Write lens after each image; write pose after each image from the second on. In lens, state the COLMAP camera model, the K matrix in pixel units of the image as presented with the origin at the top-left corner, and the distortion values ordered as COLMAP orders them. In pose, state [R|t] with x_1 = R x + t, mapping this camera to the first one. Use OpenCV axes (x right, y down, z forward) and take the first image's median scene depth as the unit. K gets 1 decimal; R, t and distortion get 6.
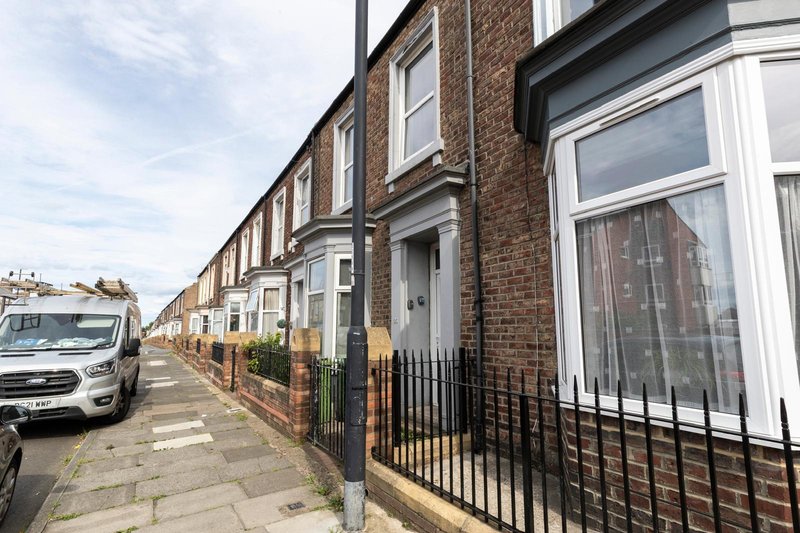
lens RADIAL K [[357.5, 0, 397.1], [0, 357.5, 269.8], [0, 0, 1]] dist [0.001499, -0.000017]
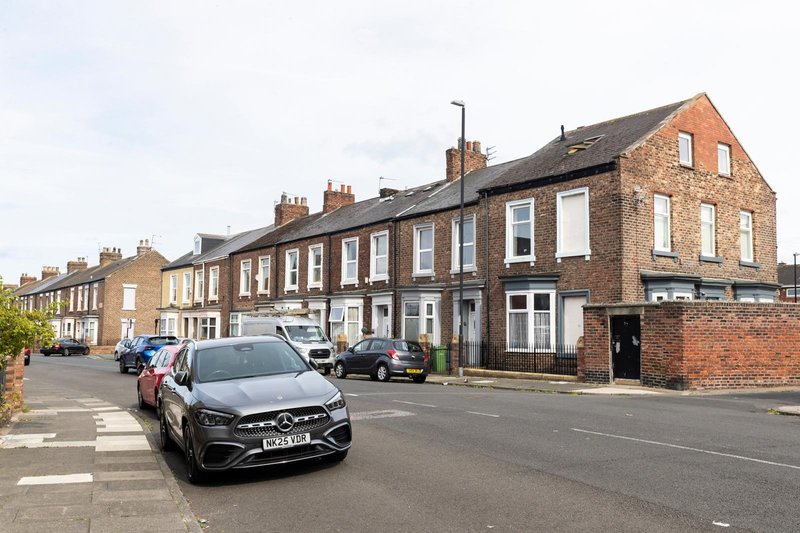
lens RADIAL K [[593.0, 0, 399.7], [0, 593.0, 277.7], [0, 0, 1]] dist [-0.000083, -0.000139]
pose [[0.996366, 0.020537, 0.082661, -0.813966], [-0.026213, 0.997329, 0.068178, -0.559335], [-0.081040, -0.070097, 0.994243, -3.386463]]
